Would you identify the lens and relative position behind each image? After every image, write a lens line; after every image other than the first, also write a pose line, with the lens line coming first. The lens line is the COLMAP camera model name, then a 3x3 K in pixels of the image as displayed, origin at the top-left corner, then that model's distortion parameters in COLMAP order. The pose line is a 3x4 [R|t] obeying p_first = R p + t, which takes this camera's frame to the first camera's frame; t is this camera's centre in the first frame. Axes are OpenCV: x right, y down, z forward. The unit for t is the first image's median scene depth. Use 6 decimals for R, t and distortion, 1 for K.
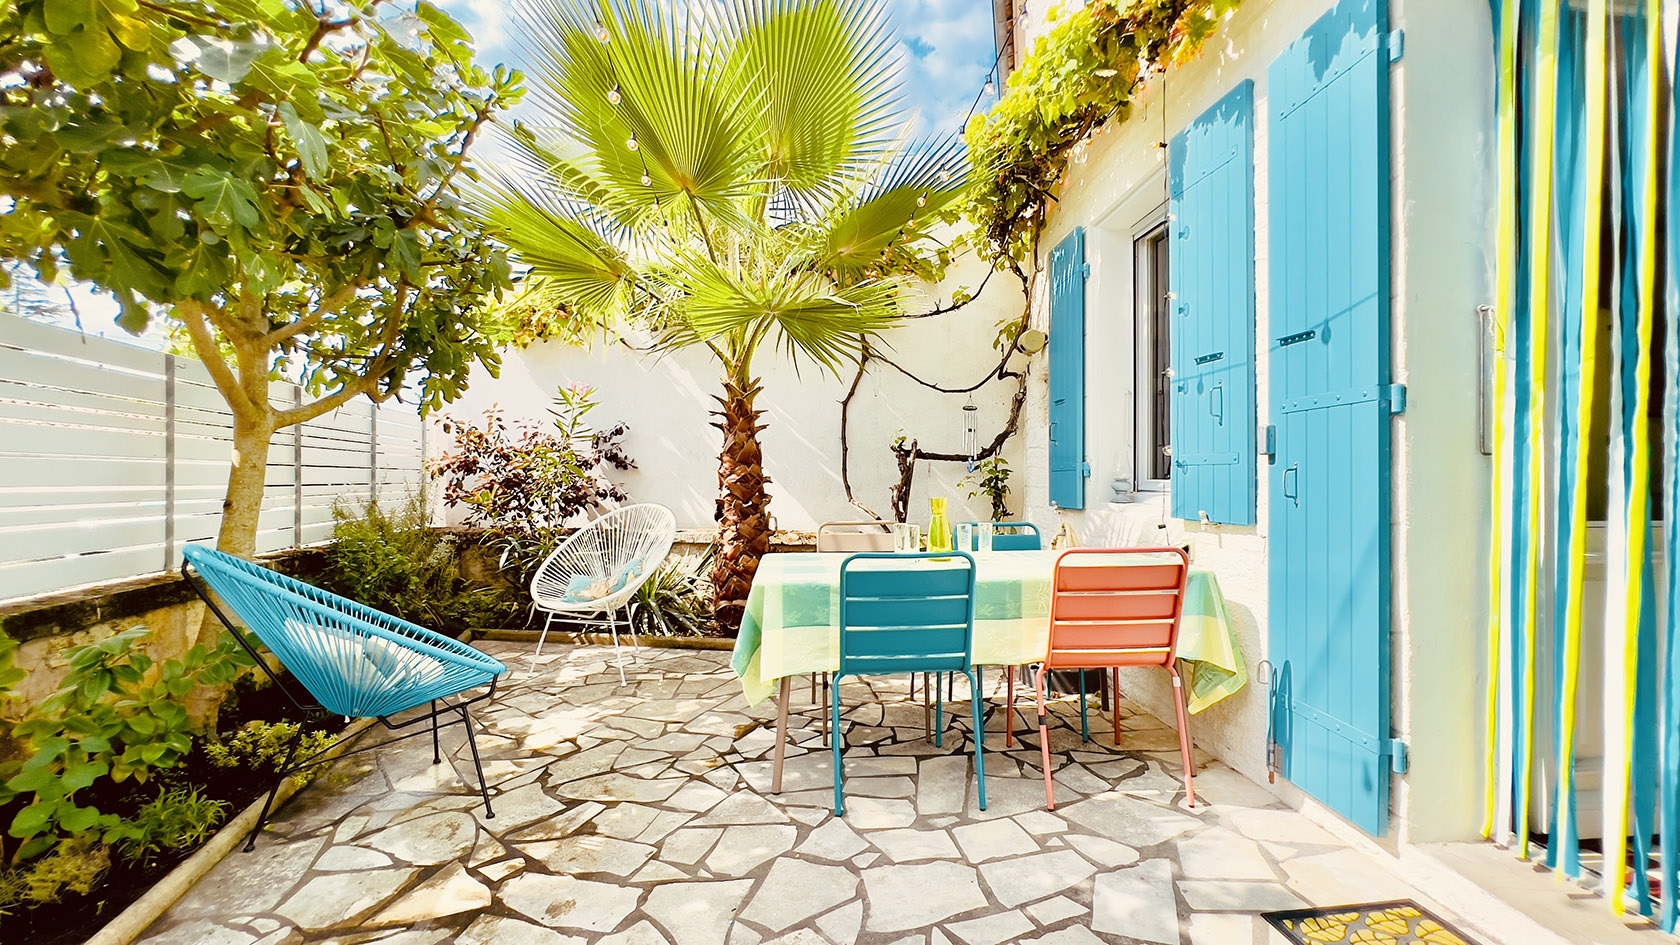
lens RADIAL K [[675.0, 0, 838.1], [0, 675.0, 477.3], [0, 0, 1]] dist [-0.002266, -0.000242]
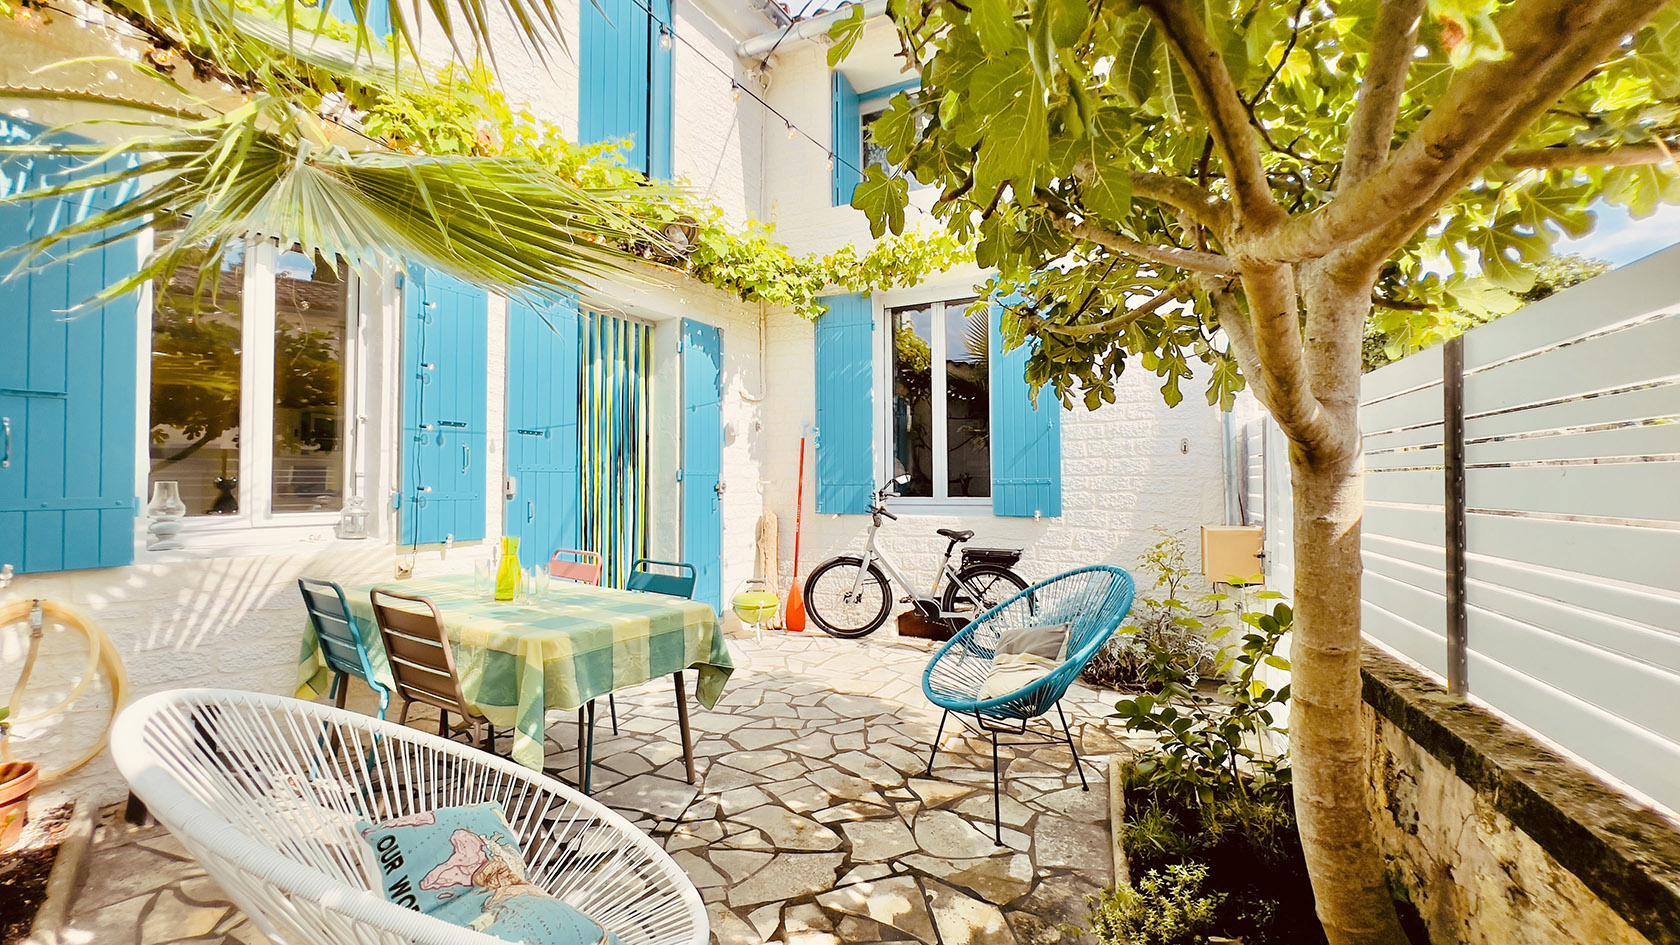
lens RADIAL K [[675.0, 0, 838.8], [0, 675.0, 472.7], [0, 0, 1]] dist [-0.002266, -0.000242]
pose [[-0.812283, 0.005164, 0.583241, -1.183598], [-0.003252, 0.999905, -0.013382, -0.073685], [-0.583254, -0.012766, -0.812189, 2.157676]]
